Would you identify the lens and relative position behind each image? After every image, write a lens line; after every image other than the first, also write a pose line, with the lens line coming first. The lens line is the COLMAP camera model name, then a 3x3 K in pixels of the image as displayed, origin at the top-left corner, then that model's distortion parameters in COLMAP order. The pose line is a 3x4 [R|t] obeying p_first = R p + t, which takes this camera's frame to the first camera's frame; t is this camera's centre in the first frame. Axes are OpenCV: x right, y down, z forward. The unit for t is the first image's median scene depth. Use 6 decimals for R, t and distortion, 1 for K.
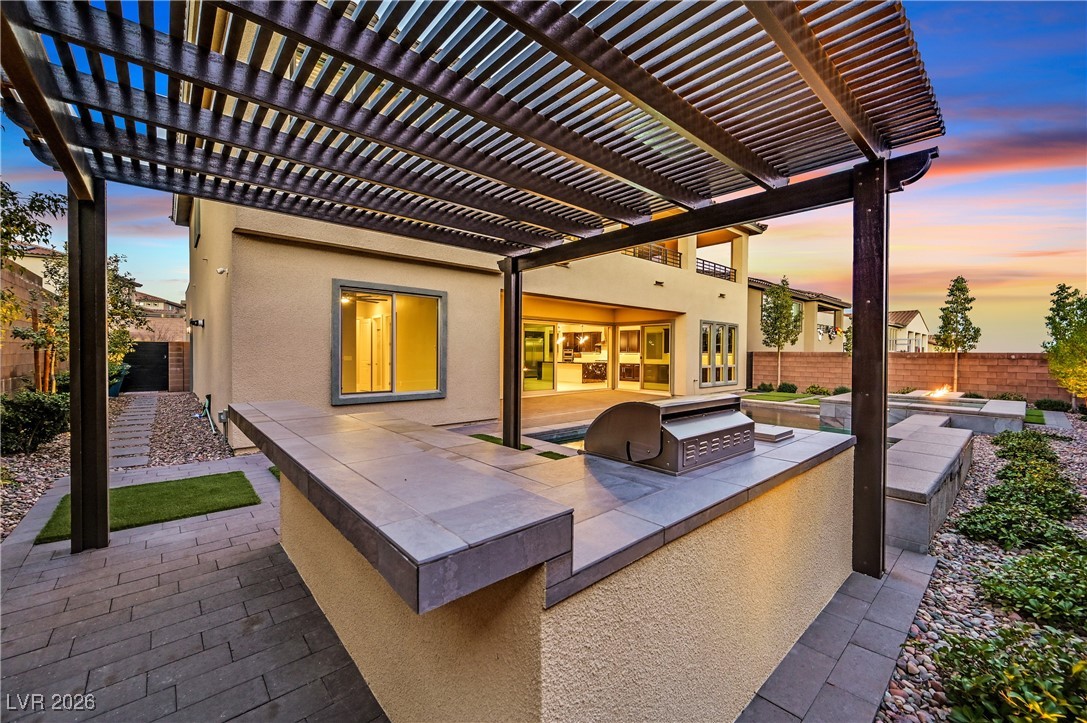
lens RADIAL K [[426.5, 0, 543.5], [0, 426.5, 361.5], [0, 0, 1]] dist [-0.000483, -0.000030]
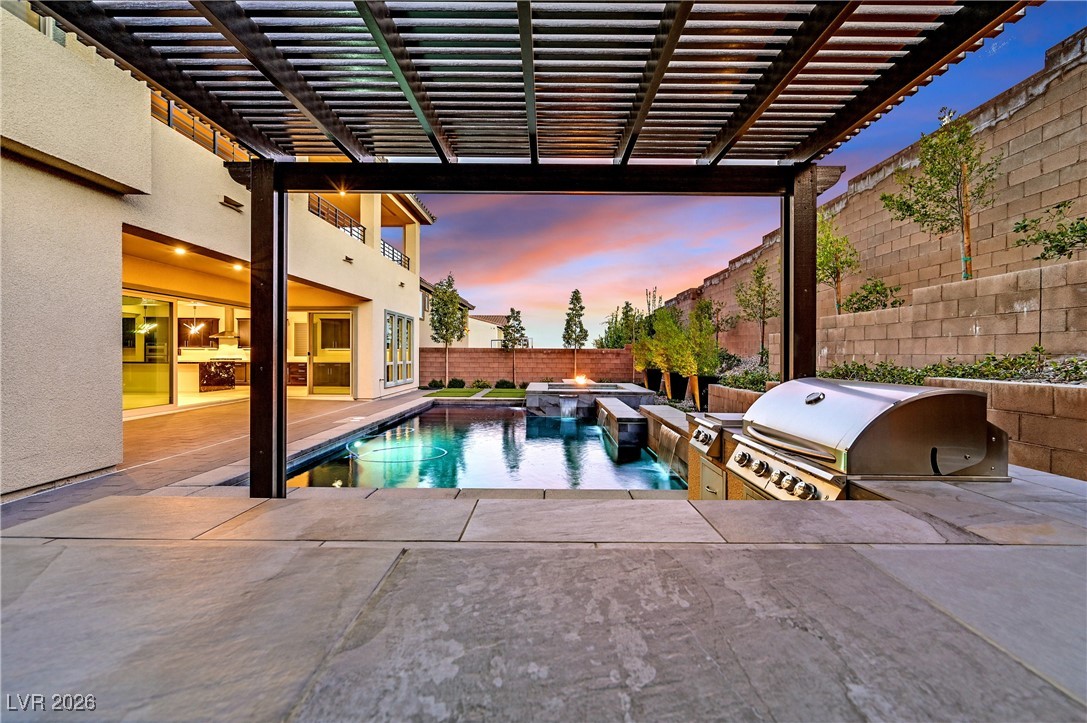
lens RADIAL K [[458.1, 0, 543.5], [0, 458.1, 361.5], [0, 0, 1]] dist [0.000491, -0.000023]
pose [[0.670023, -0.015657, 0.742175, -0.106661], [0.014211, 0.999865, 0.008264, 0.004516], [-0.742204, 0.005009, 0.670155, 0.135030]]
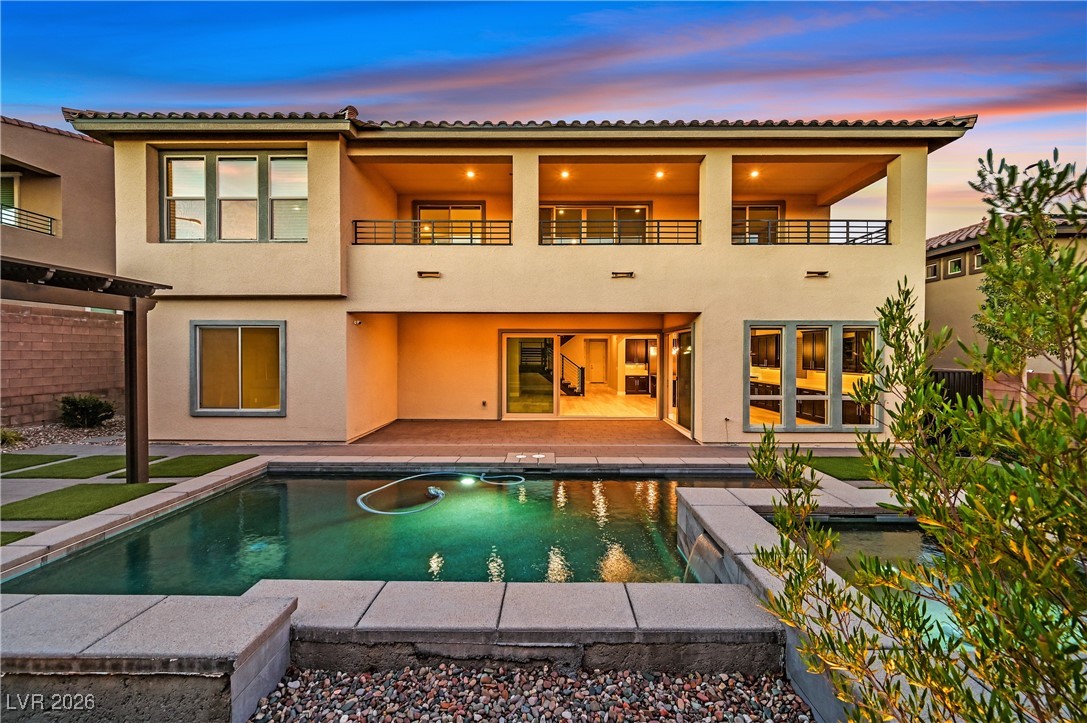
lens RADIAL K [[426.5, 0, 543.5], [0, 426.5, 361.5], [0, 0, 1]] dist [-0.000483, -0.000030]
pose [[0.745151, 0.010414, -0.666815, 0.551987], [-0.011227, 0.999932, 0.003070, -0.037674], [0.666801, 0.005199, 0.745217, 0.335545]]
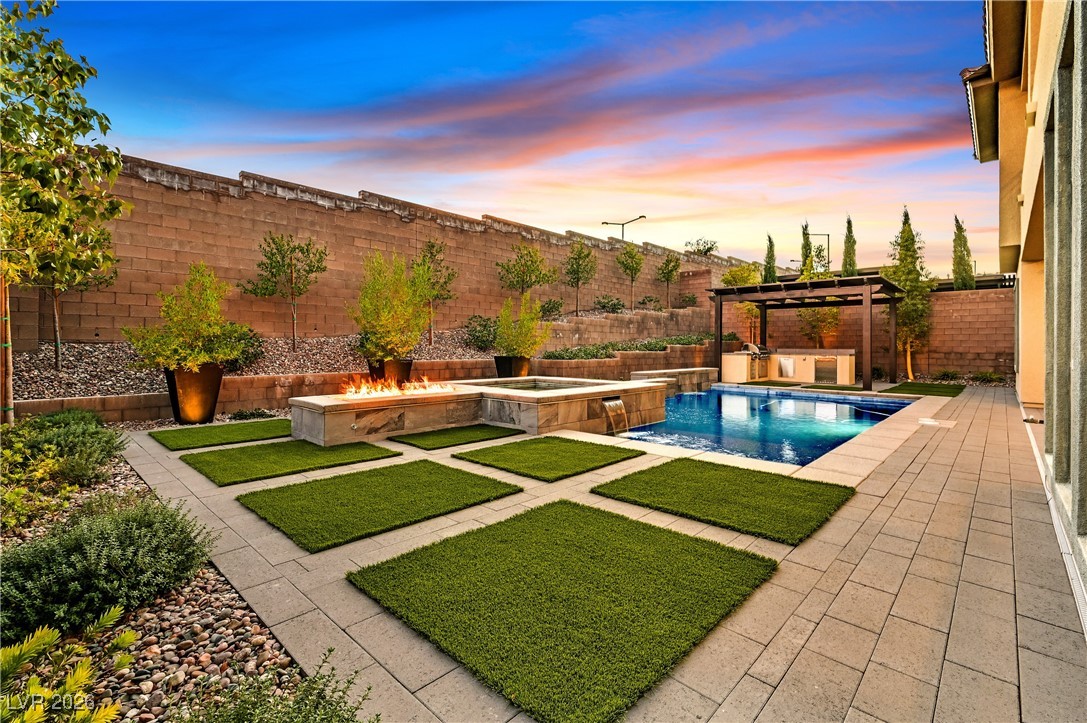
lens RADIAL K [[456.9, 0, 526.7], [0, 456.9, 344.8], [0, 0, 1]] dist [-0.002282, -0.000111]
pose [[-0.999088, -0.014835, -0.040026, 0.590081], [-0.015592, 0.999704, 0.018677, 0.004075], [0.039738, 0.019284, -0.999024, 1.132885]]
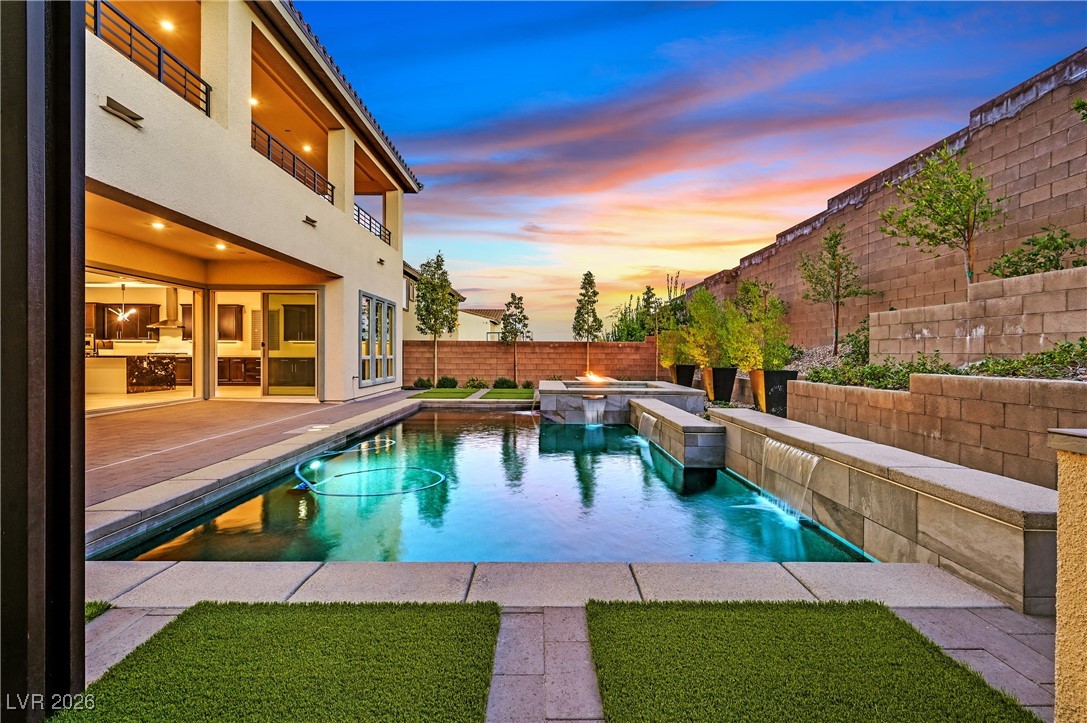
lens RADIAL K [[486.1, 0, 543.5], [0, 486.1, 361.5], [0, 0, 1]] dist [0.002127, 0.000896]
pose [[0.658081, -0.015900, 0.752779, -0.034282], [0.014937, 0.999856, 0.008061, 0.016600], [-0.752799, 0.005940, 0.658224, 0.245498]]
